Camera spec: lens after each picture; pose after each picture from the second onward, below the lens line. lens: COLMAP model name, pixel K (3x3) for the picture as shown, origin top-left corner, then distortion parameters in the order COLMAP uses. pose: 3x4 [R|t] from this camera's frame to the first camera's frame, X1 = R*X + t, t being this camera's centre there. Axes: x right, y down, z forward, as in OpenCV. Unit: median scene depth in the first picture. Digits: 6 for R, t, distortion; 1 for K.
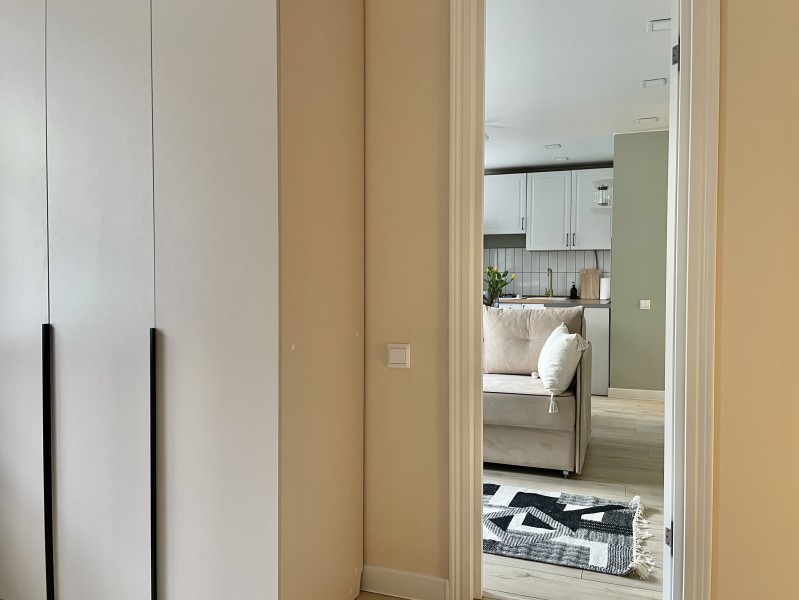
lens RADIAL K [[597.8, 0, 400.9], [0, 597.8, 296.0], [0, 0, 1]] dist [0.065827, -0.061388]
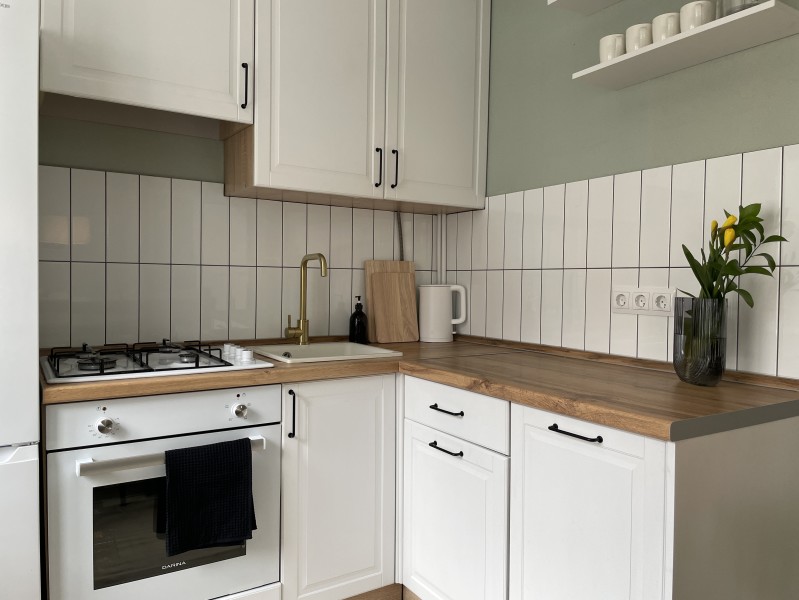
lens RADIAL K [[597.8, 0, 399.3], [0, 597.8, 306.4], [0, 0, 1]] dist [0.065827, -0.061388]
pose [[0.609652, -0.031703, 0.792035, 0.027765], [0.014131, 0.999476, 0.029129, -0.027941], [-0.792543, -0.006567, 0.609780, 0.795482]]
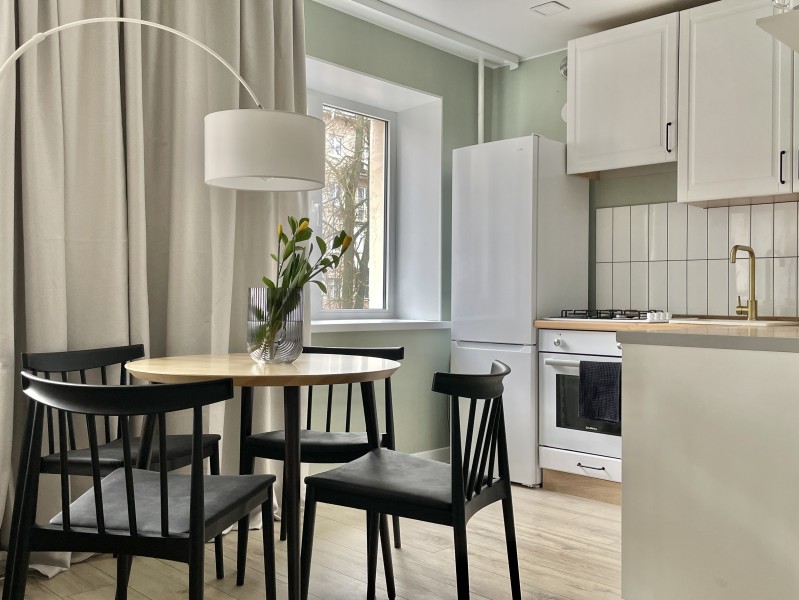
lens RADIAL K [[730.3, 0, 424.6], [0, 730.3, 301.5], [0, 0, 1]] dist [0.004230, 0.000000]
pose [[0.925311, 0.006002, -0.379161, 0.244064], [-0.013763, 0.999748, -0.017761, 0.001462], [0.378959, 0.021653, 0.925160, 0.496255]]
